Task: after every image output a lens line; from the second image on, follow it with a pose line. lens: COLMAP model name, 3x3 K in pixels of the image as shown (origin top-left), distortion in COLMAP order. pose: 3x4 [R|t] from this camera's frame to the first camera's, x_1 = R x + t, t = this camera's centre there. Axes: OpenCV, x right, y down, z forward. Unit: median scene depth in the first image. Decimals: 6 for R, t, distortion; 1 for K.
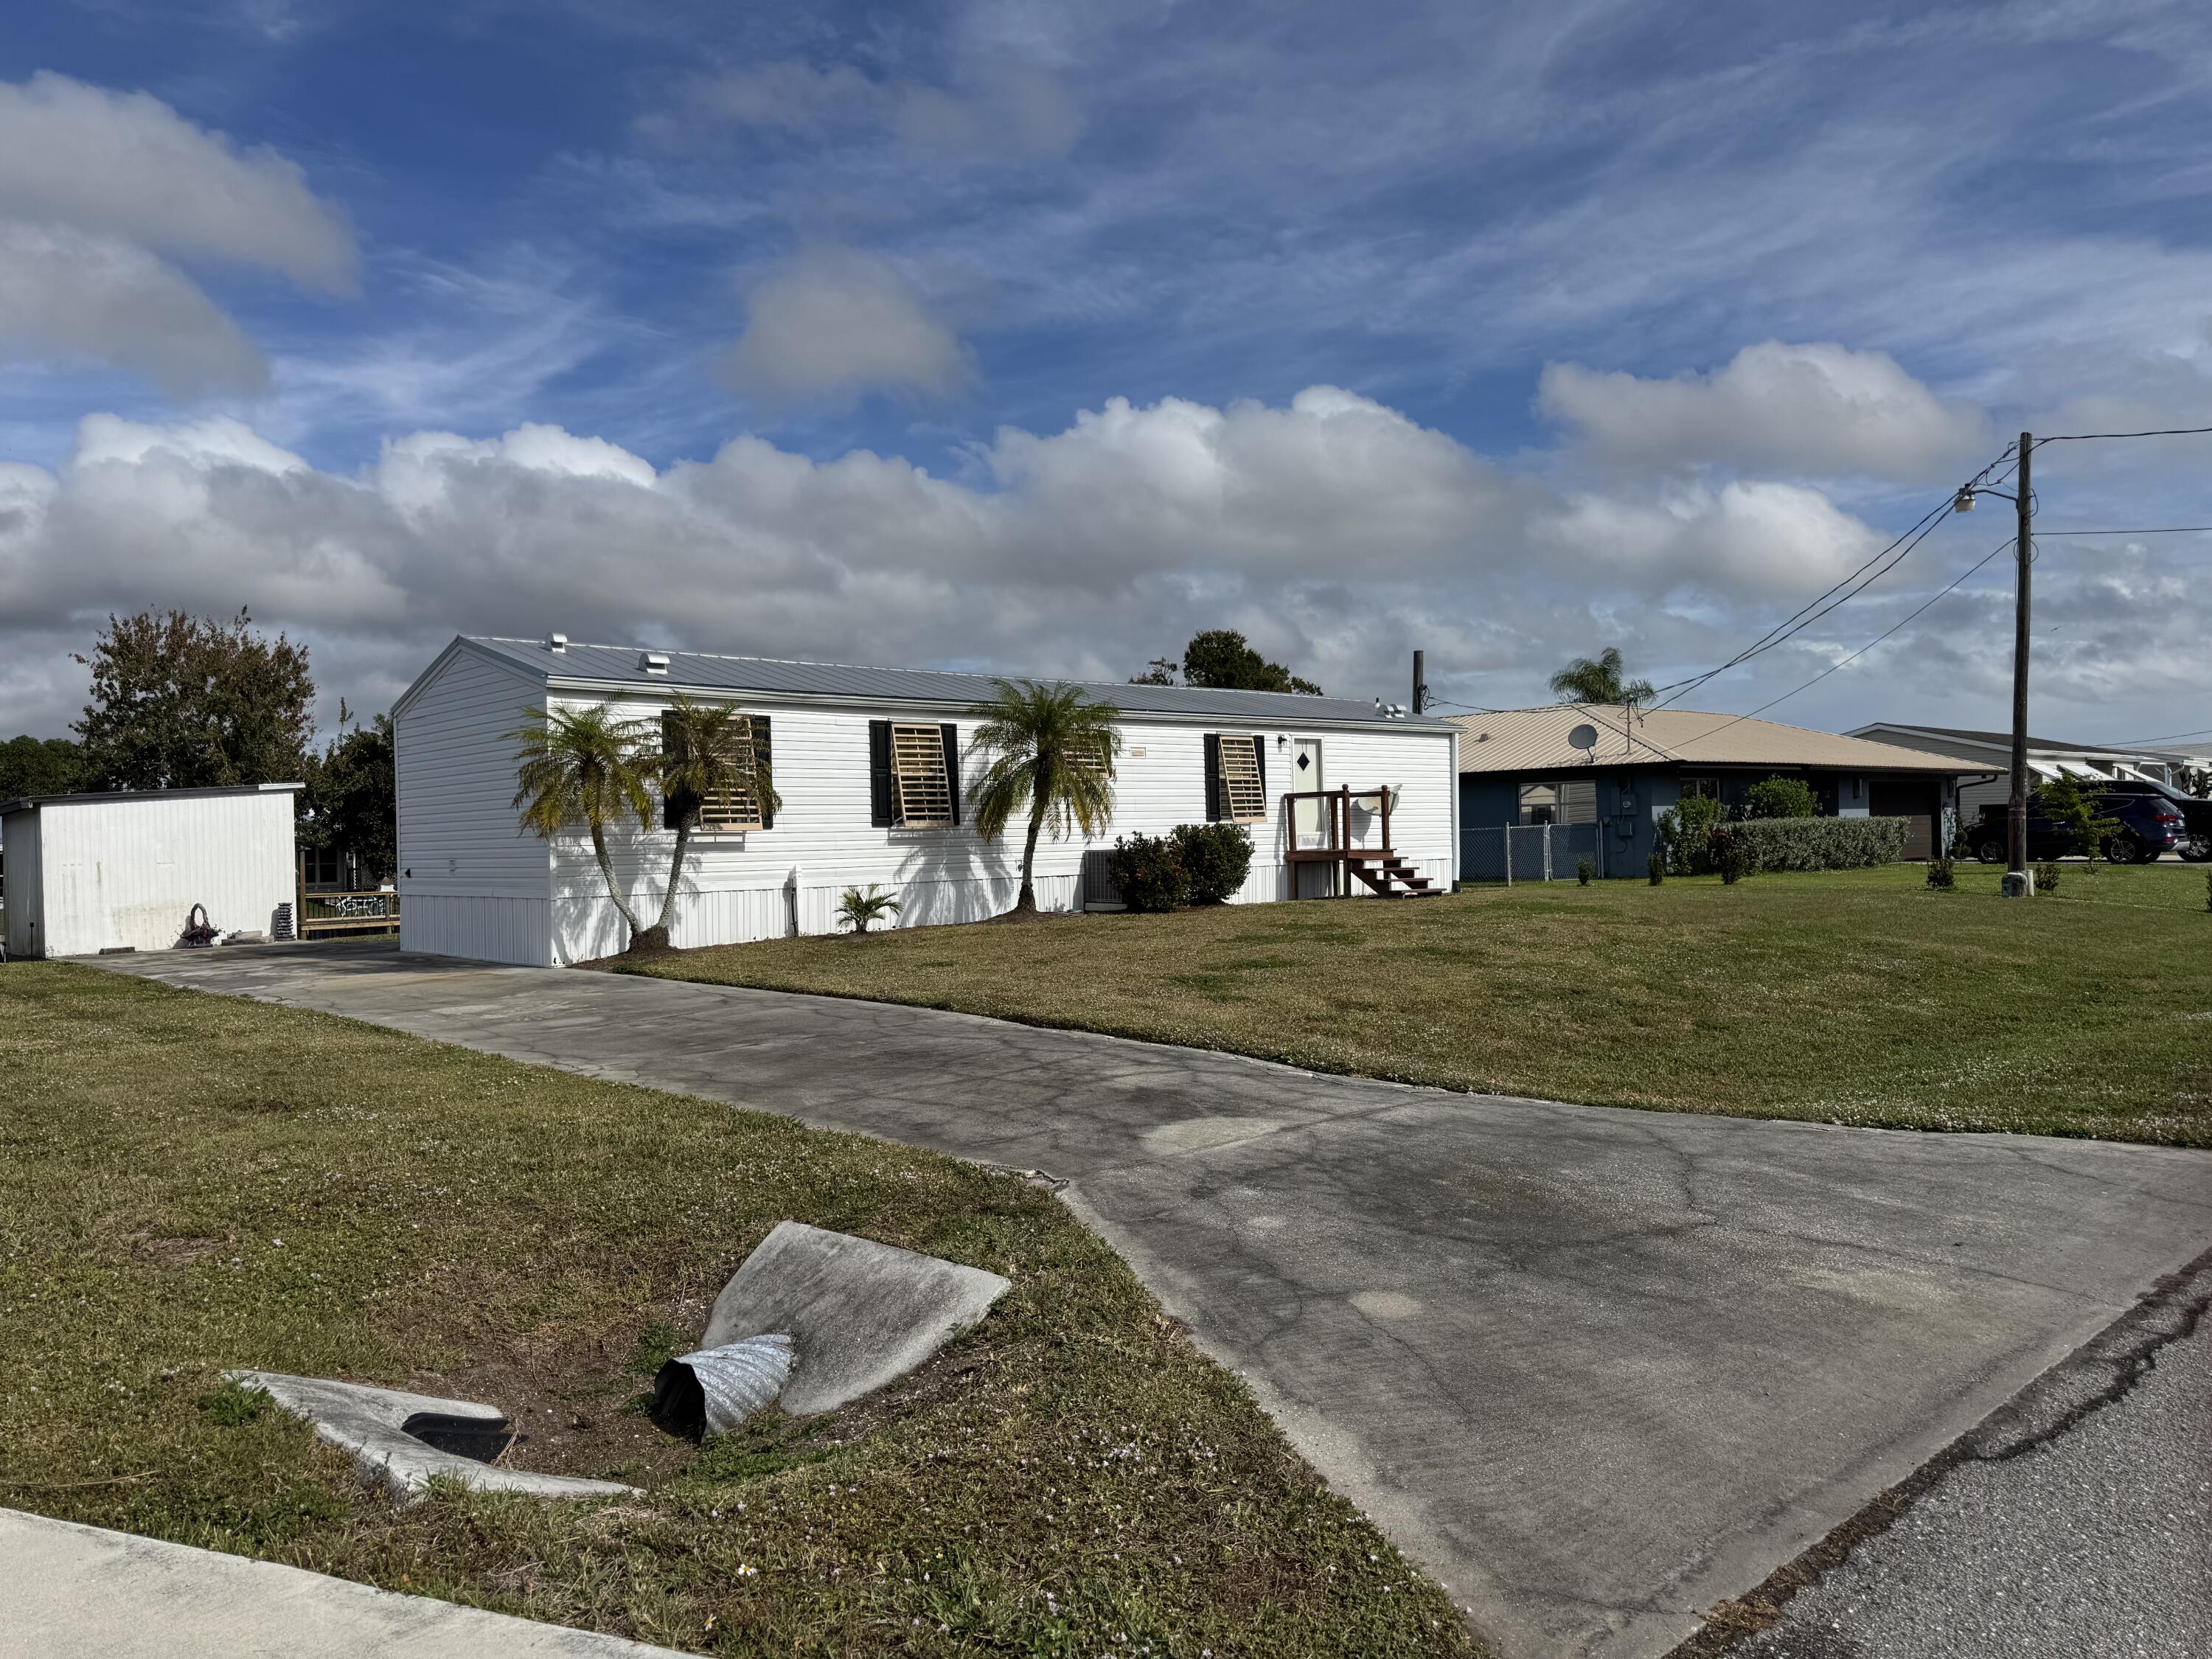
lens RADIAL K [[1567.8, 0, 1106.0], [0, 1567.8, 829.5], [0, 0, 1]] dist [0.102204, 0.002883]
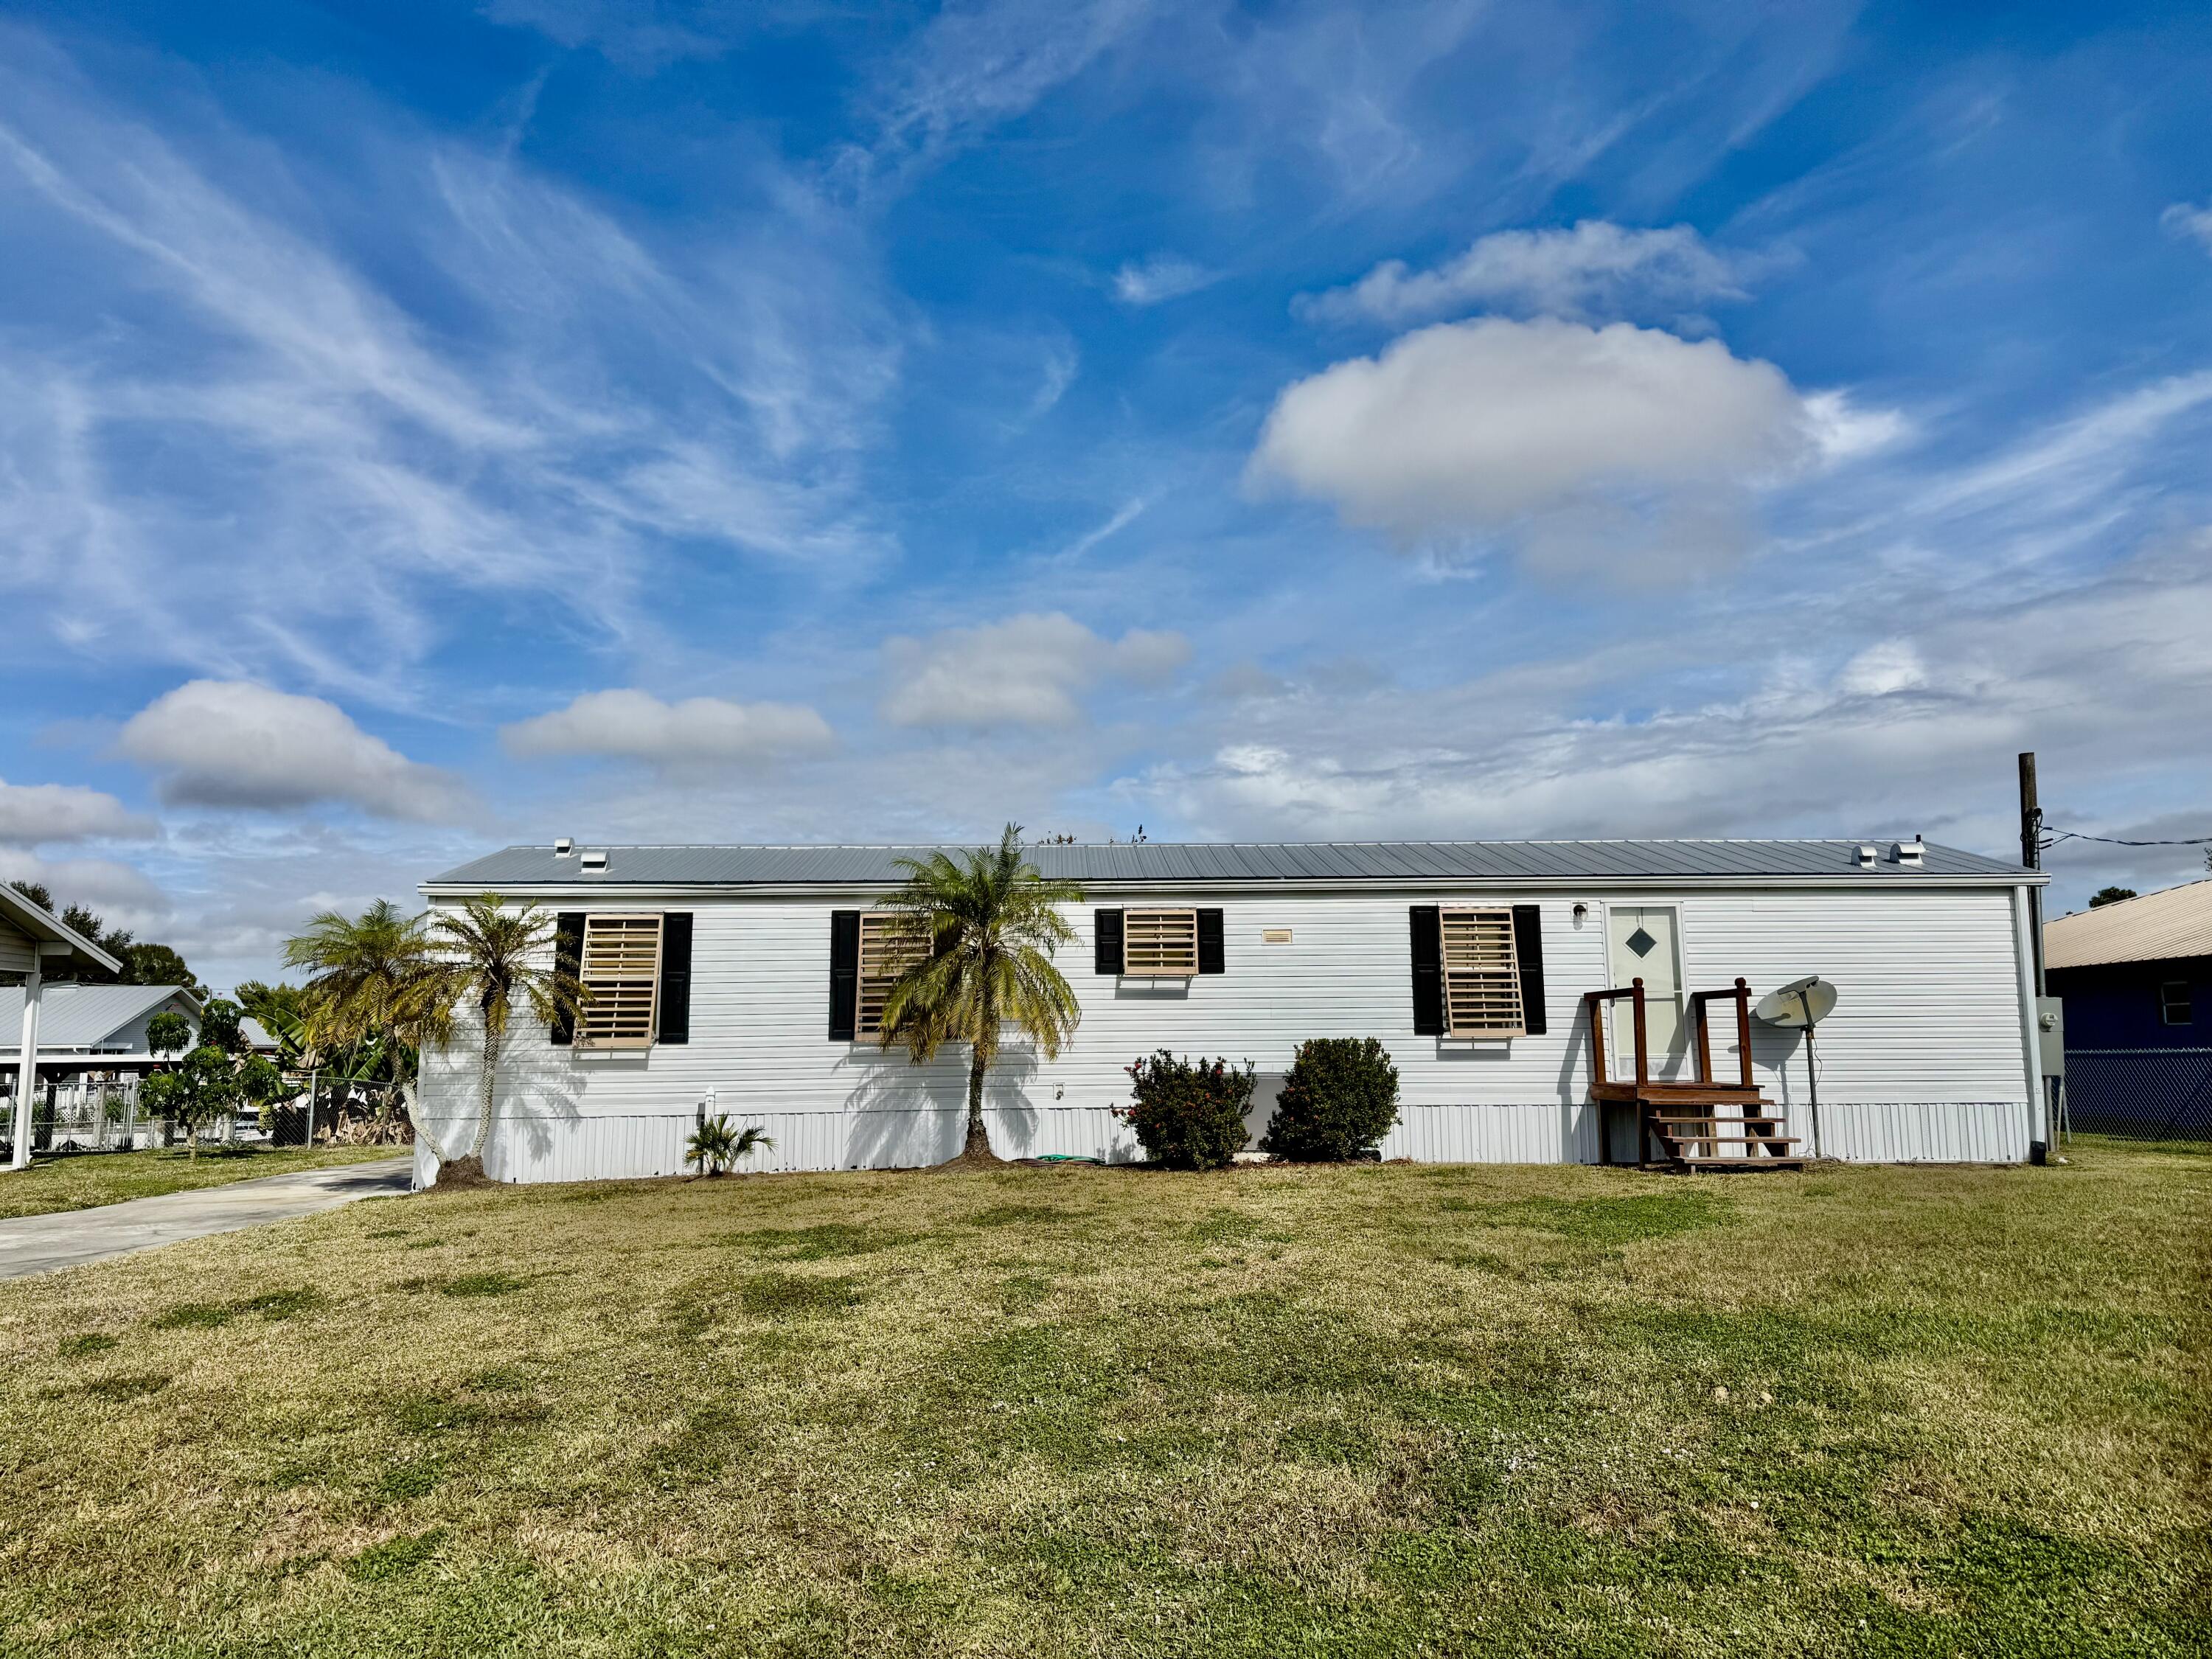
lens RADIAL K [[1567.8, 0, 1106.0], [0, 1567.8, 829.5], [0, 0, 1]] dist [0.102204, 0.002883]
pose [[0.747309, -0.078884, -0.659778, 0.406376], [-0.004530, 0.992300, -0.123772, -0.007723], [0.664462, 0.095485, 0.741197, 0.376932]]
